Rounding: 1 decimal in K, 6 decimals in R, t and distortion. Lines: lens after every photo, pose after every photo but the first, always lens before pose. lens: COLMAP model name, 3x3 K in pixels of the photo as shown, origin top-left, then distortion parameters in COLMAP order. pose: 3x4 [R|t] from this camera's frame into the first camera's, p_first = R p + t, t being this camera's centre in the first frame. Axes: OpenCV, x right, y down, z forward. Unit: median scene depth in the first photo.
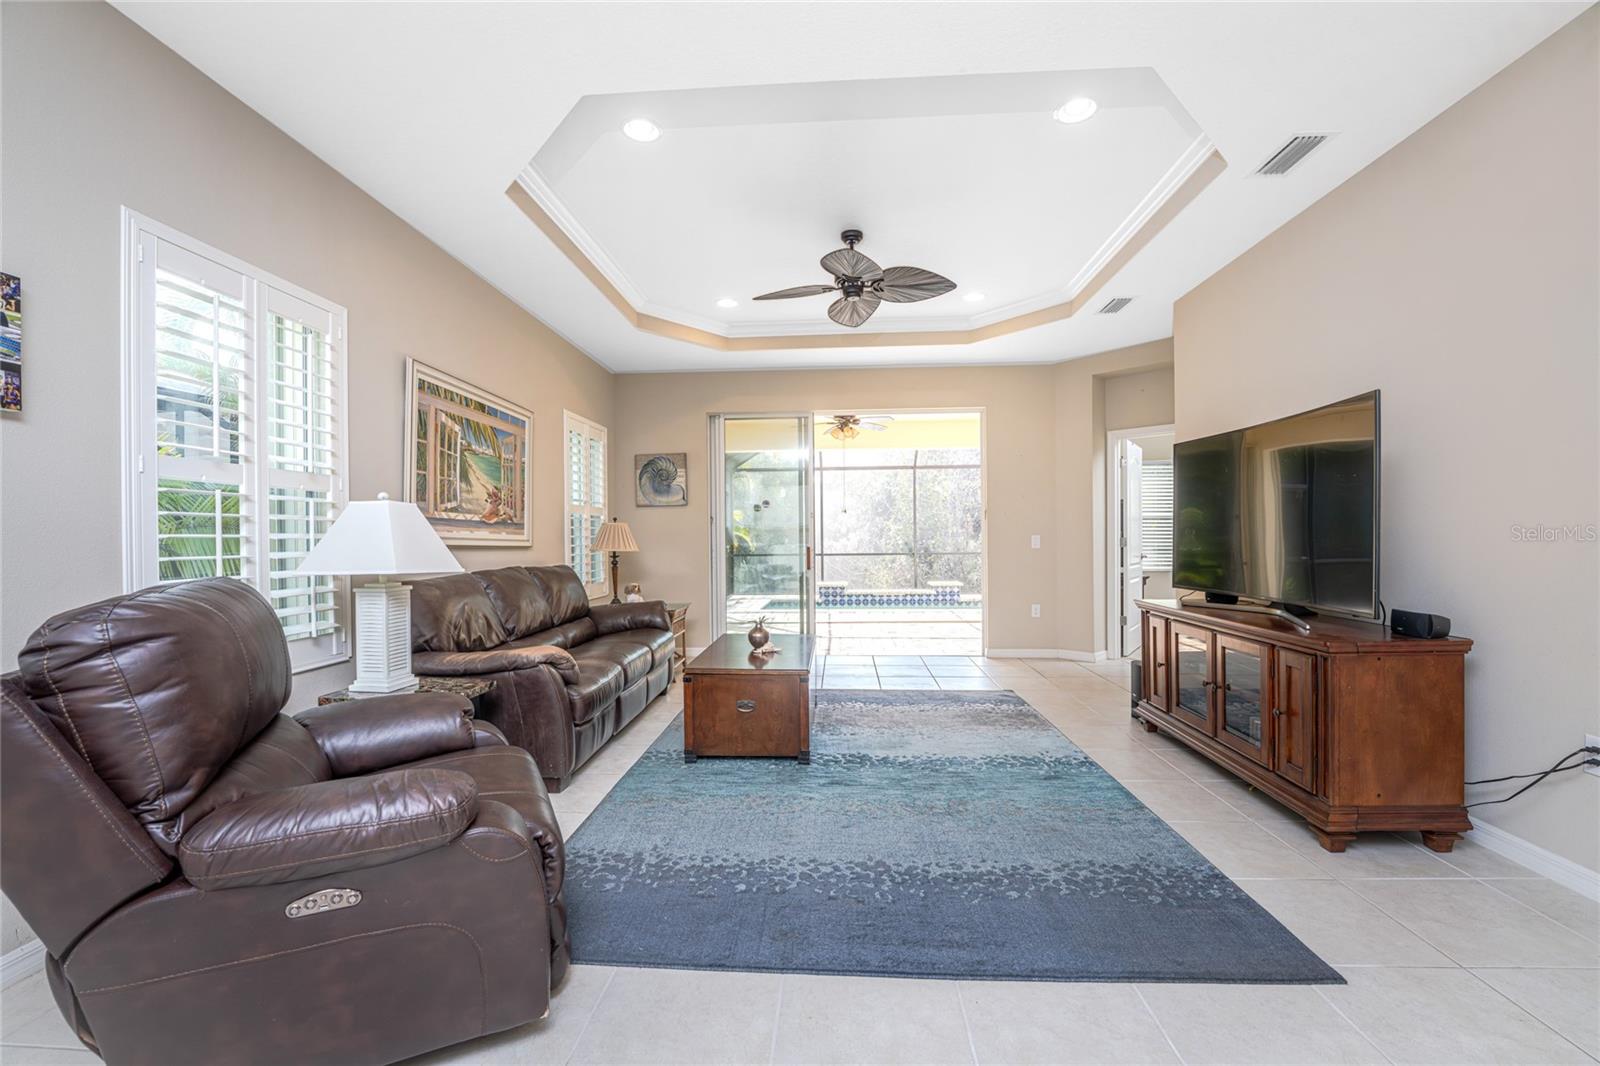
lens RADIAL K [[646.3, 0, 766.4], [0, 646.3, 540.8], [0, 0, 1]] dist [-0.023055, 0.000251]
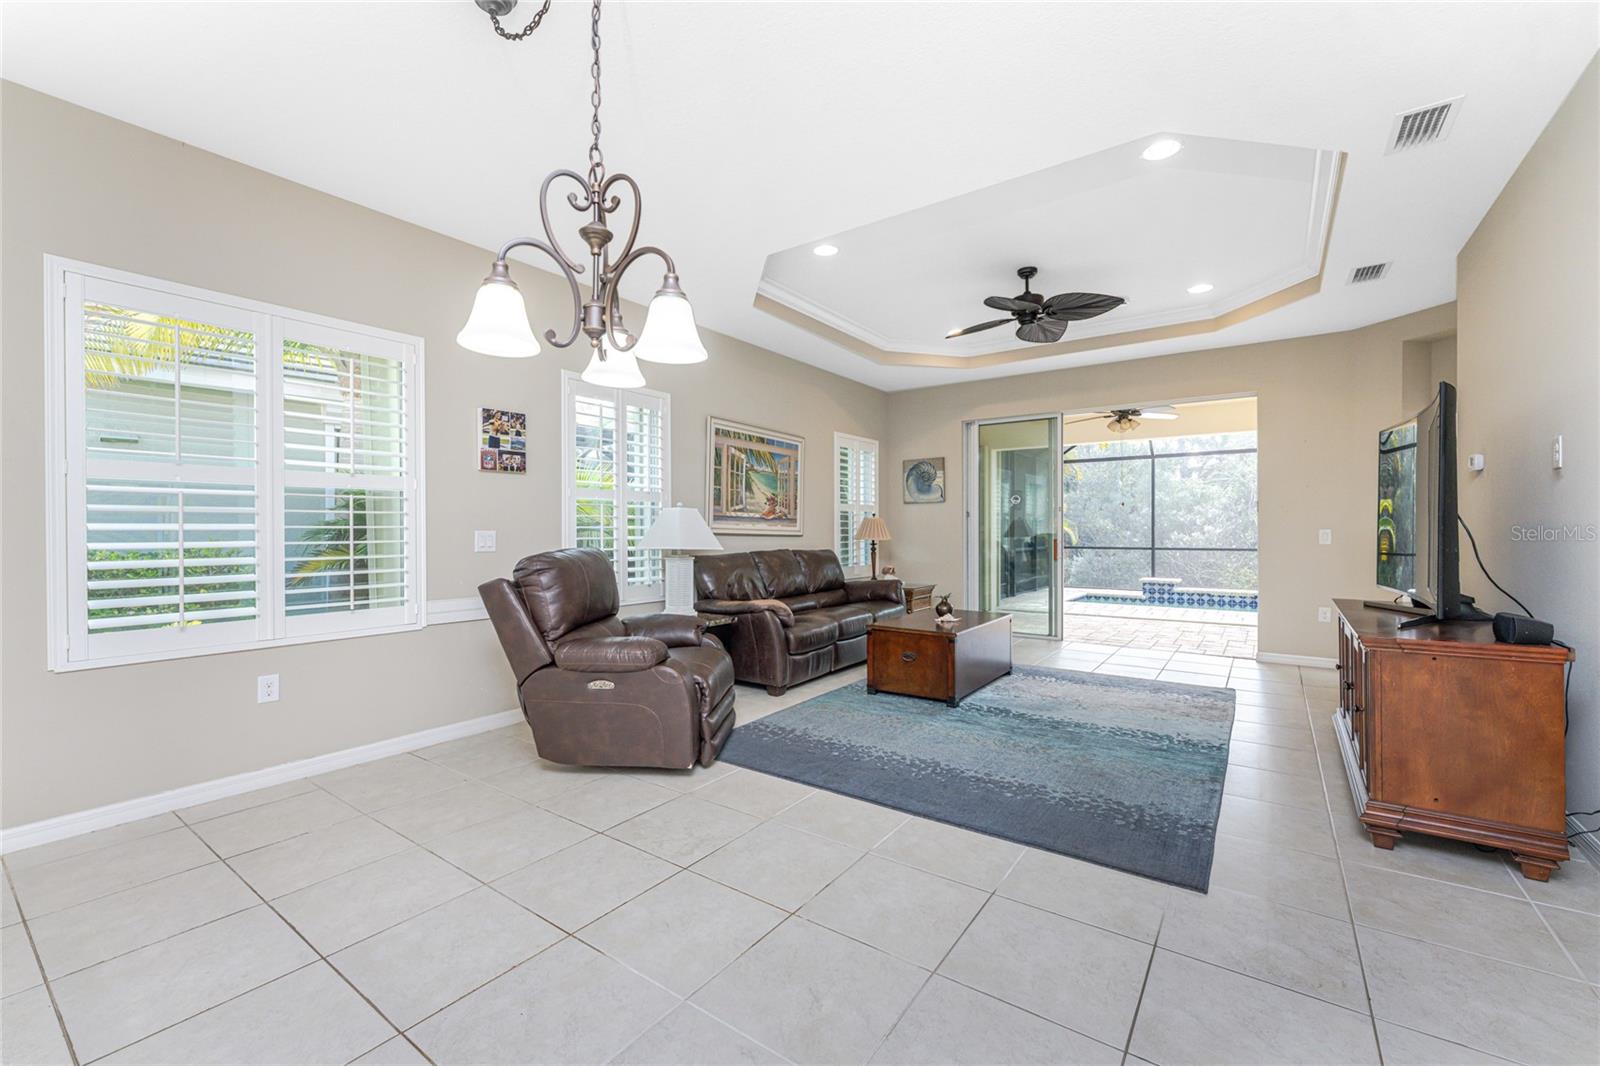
lens RADIAL K [[625.4, 0, 774.1], [0, 625.4, 531.4], [0, 0, 1]] dist [-0.000850, 0.000030]
pose [[0.850172, 0.008175, -0.526441, 0.362193], [-0.008521, 0.999962, 0.001767, -0.001704], [0.526436, 0.002983, 0.850210, -0.214812]]
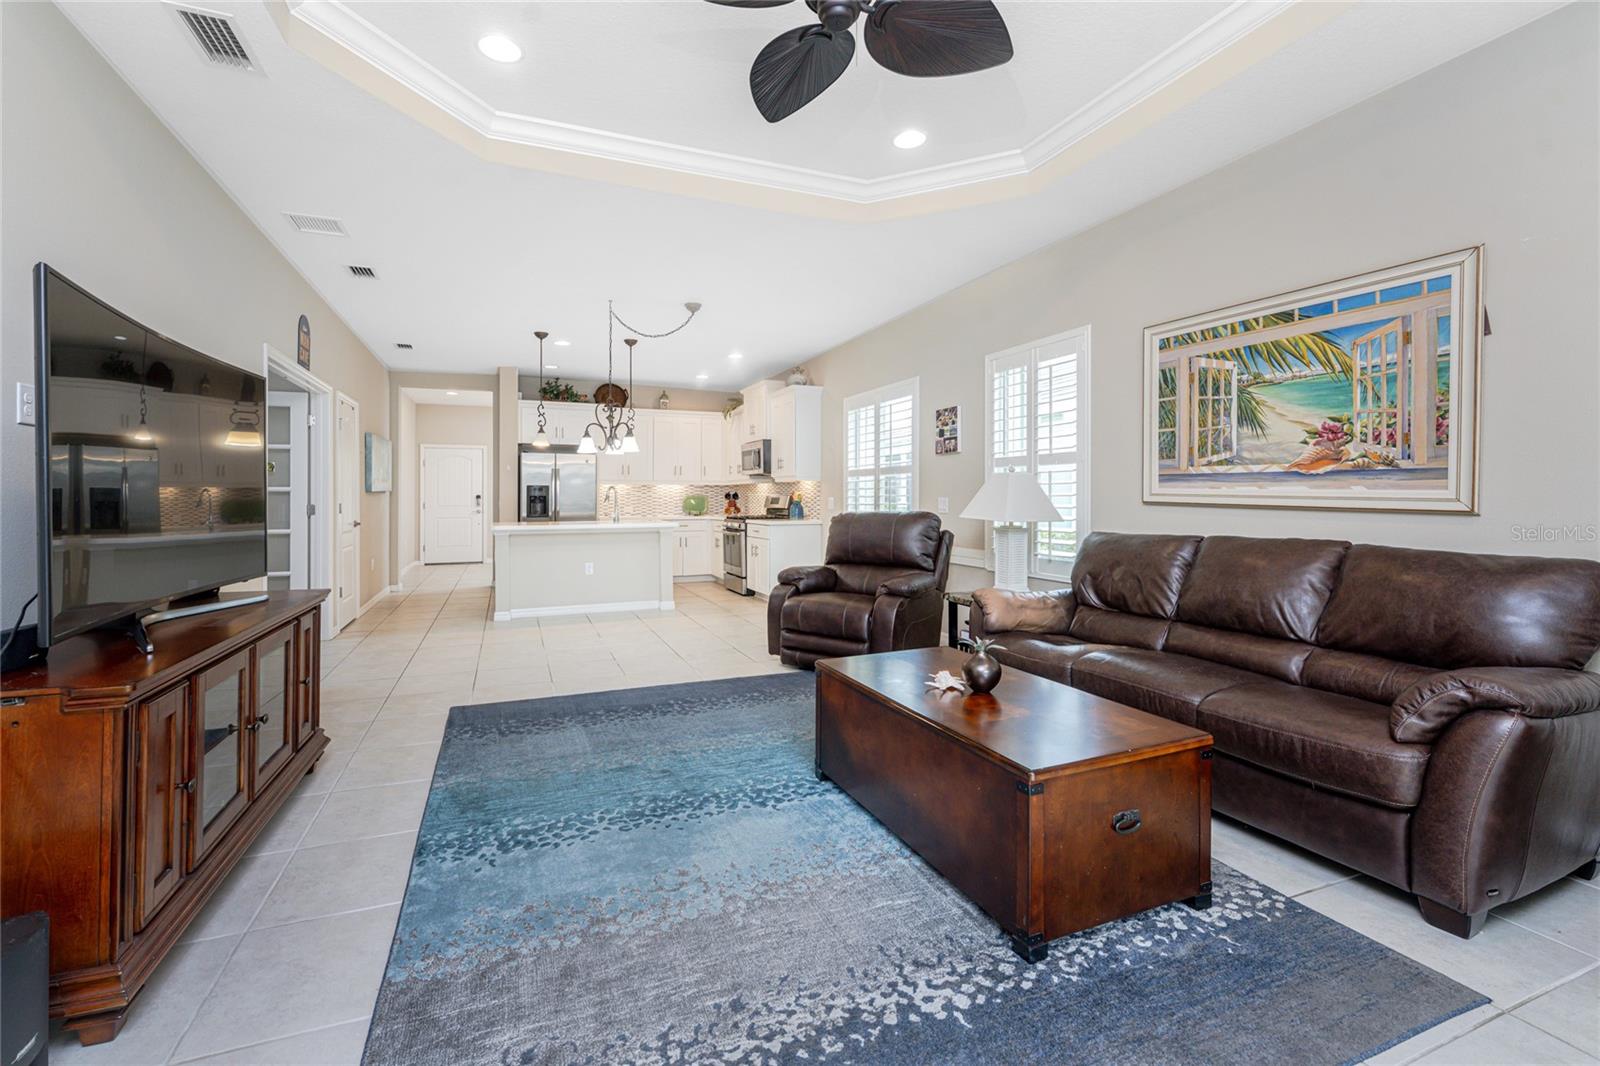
lens RADIAL K [[626.5, 0, 803.8], [0, 626.5, 497.2], [0, 0, 1]] dist [-0.020057, 0.000007]
pose [[-0.854238, 0.015950, -0.519637, 0.428016], [0.011797, 0.999867, 0.011297, -0.017715], [0.519748, 0.003520, -0.854313, 1.428835]]
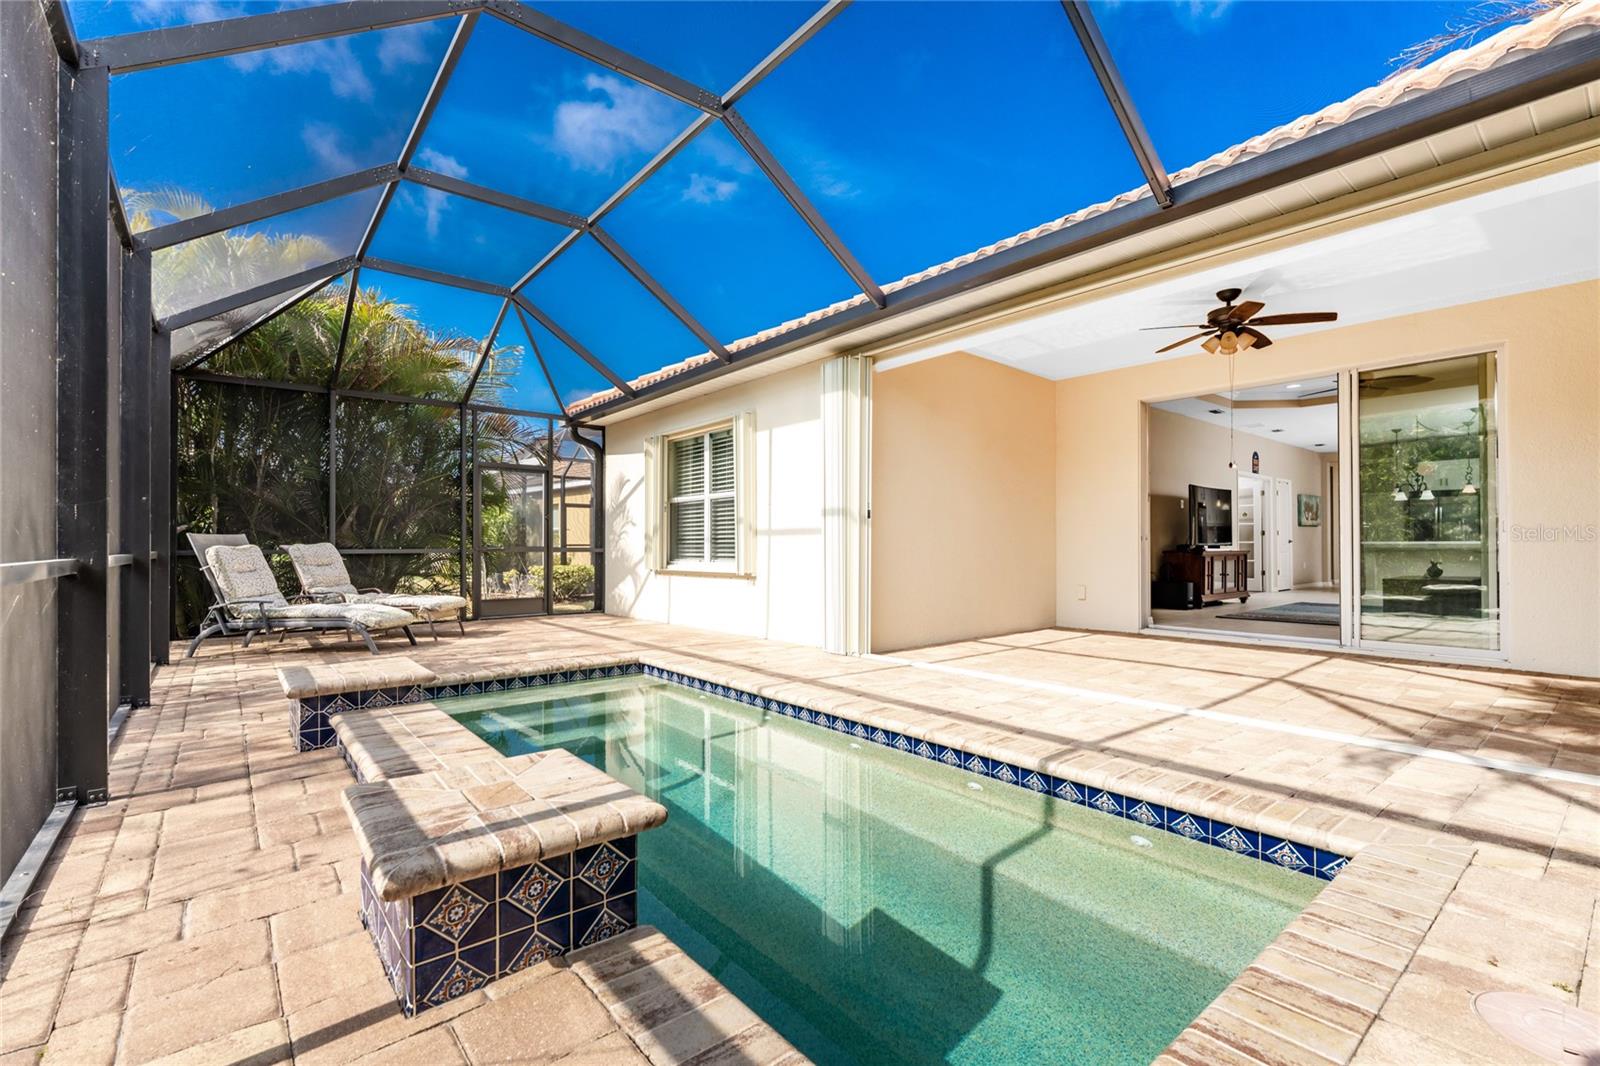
lens RADIAL K [[694.6, 0, 809.3], [0, 694.6, 538.0], [0, 0, 1]] dist [0.002931, -0.000378]
pose [[-0.722983, 0.016905, 0.690659, -0.090270], [0.009225, 0.999848, -0.014815, 0.067869], [-0.690804, -0.004340, -0.723029, 3.669514]]
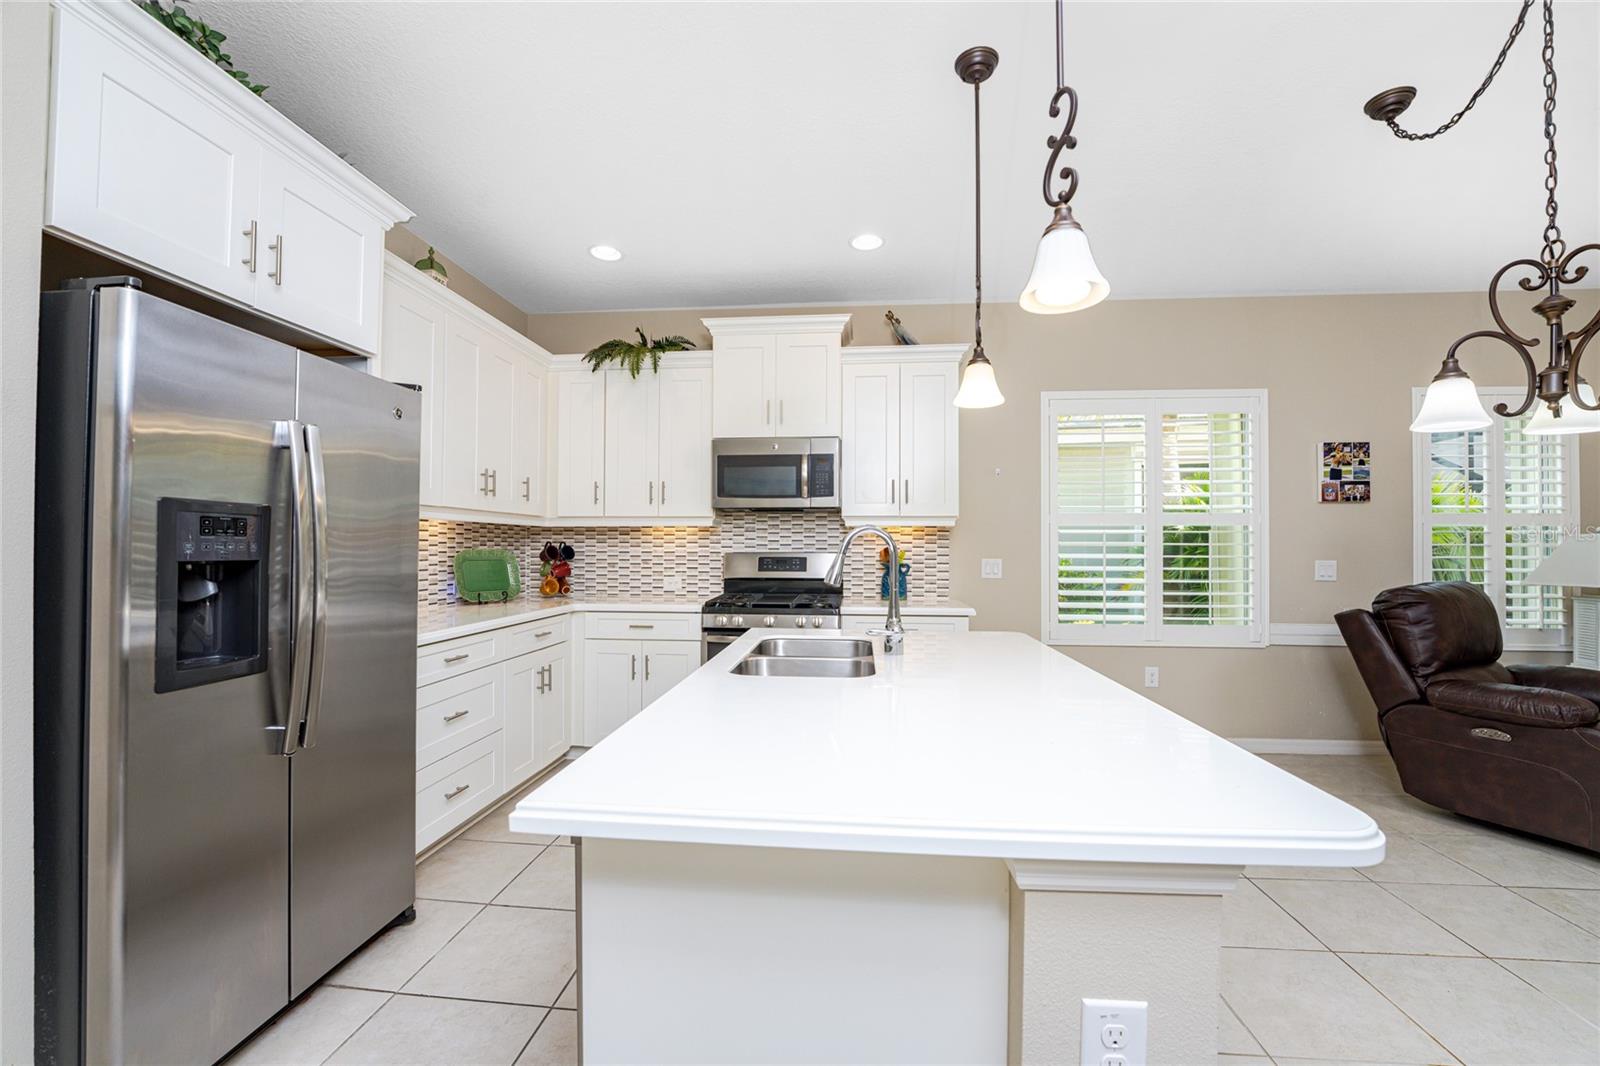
lens RADIAL K [[655.5, 0, 804.8], [0, 655.5, 540.4], [0, 0, 1]] dist [-0.019939, 0.000830]
pose [[0.014581, 0.003143, -0.999889, 0.502722], [-0.009580, 0.999950, 0.003004, -0.025488], [0.999848, 0.009535, 0.014610, -0.486947]]
